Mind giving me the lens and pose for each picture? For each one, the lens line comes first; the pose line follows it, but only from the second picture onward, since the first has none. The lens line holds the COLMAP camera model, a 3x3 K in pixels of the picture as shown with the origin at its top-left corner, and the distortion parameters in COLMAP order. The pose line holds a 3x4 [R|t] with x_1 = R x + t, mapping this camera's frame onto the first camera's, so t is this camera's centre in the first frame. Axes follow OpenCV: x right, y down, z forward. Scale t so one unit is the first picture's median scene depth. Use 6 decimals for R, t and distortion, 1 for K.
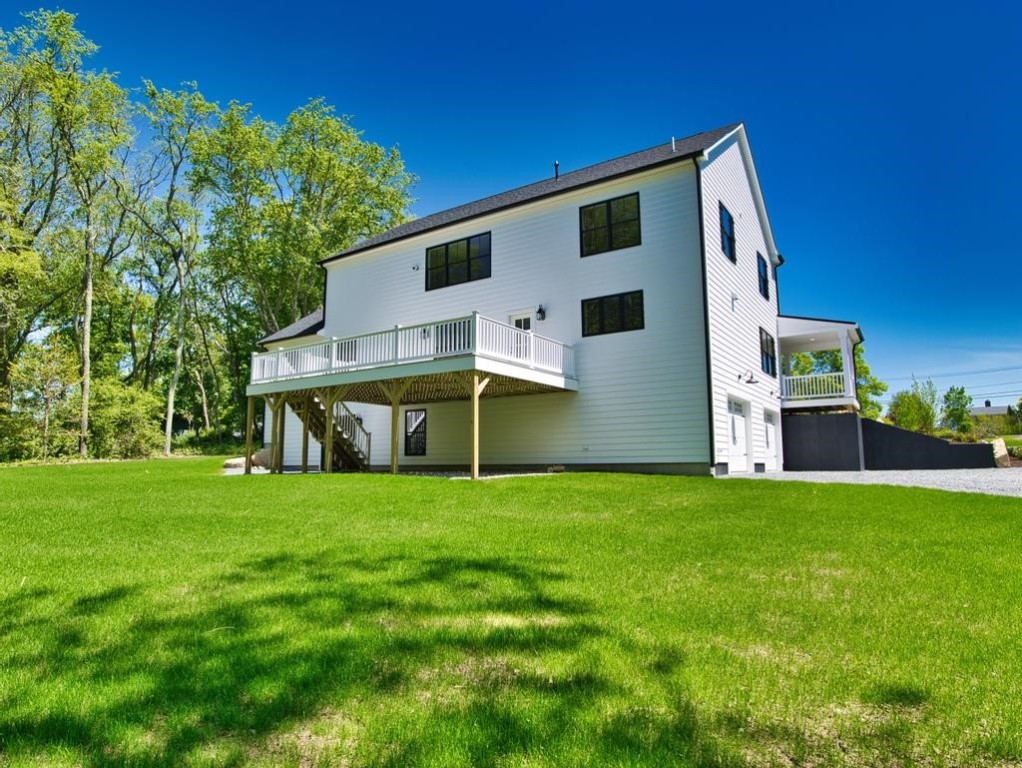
lens RADIAL K [[611.5, 0, 511.0], [0, 611.5, 384.0], [0, 0, 1]] dist [-0.032449, 0.000535]
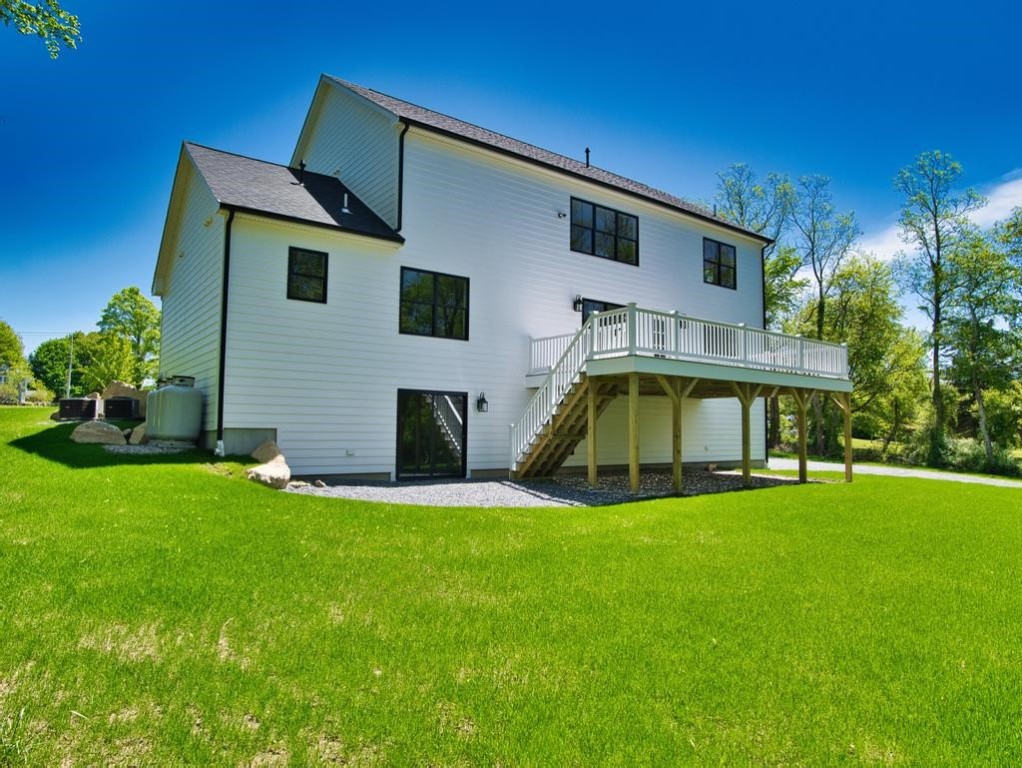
lens RADIAL K [[643.0, 0, 511.0], [0, 643.0, 384.0], [0, 0, 1]] dist [-0.029444, 0.000236]
pose [[0.319532, 0.078558, 0.944313, -1.139597], [-0.134060, 0.990282, -0.037019, 0.076513], [-0.938044, -0.114766, 0.326958, 0.939450]]
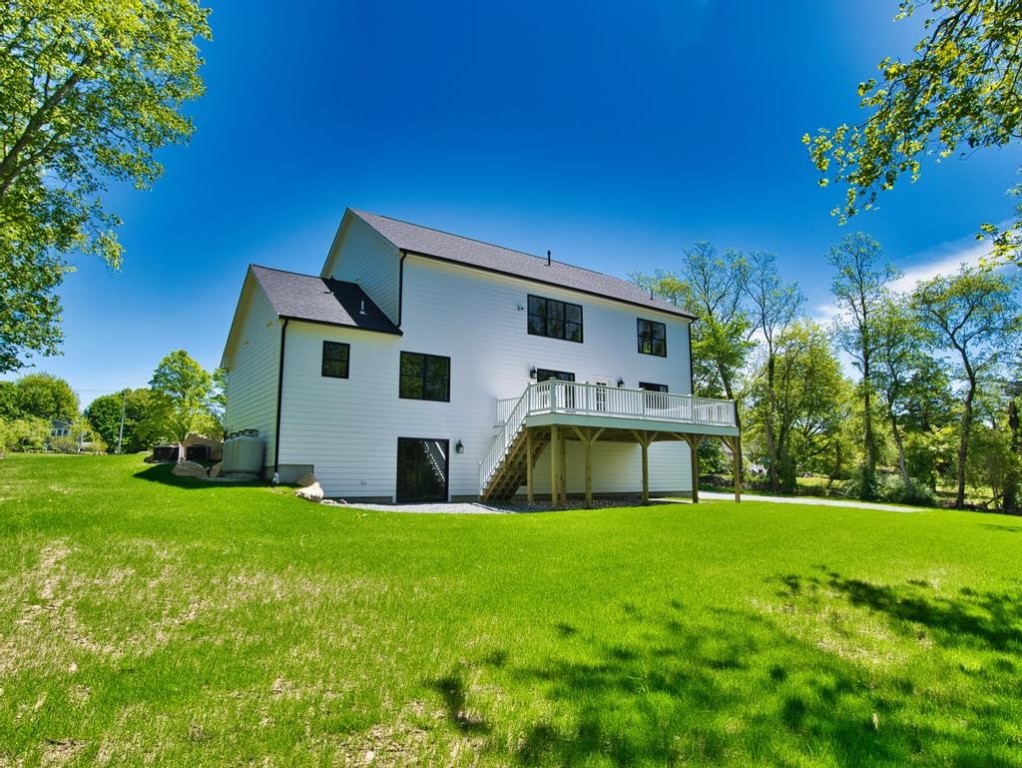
lens RADIAL K [[611.5, 0, 511.0], [0, 611.5, 384.0], [0, 0, 1]] dist [-0.032449, 0.000535]
pose [[0.341439, 0.149160, 0.927993, -1.381706], [-0.125088, 0.985756, -0.112421, 0.075482], [-0.931543, -0.077696, 0.355233, 0.766274]]
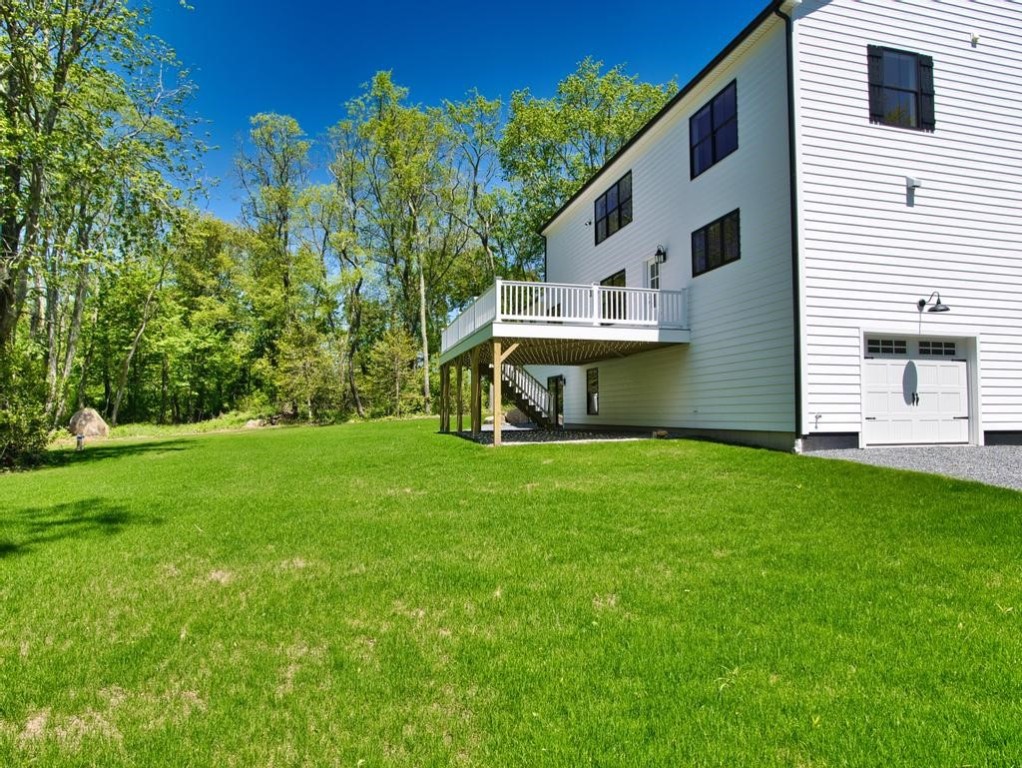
lens RADIAL K [[611.5, 0, 511.0], [0, 611.5, 384.0], [0, 0, 1]] dist [-0.032449, 0.000535]
pose [[0.750851, -0.030041, -0.659789, 0.472185], [0.089971, 0.994305, 0.057116, -0.002196], [0.654315, -0.102247, 0.749277, 0.199211]]
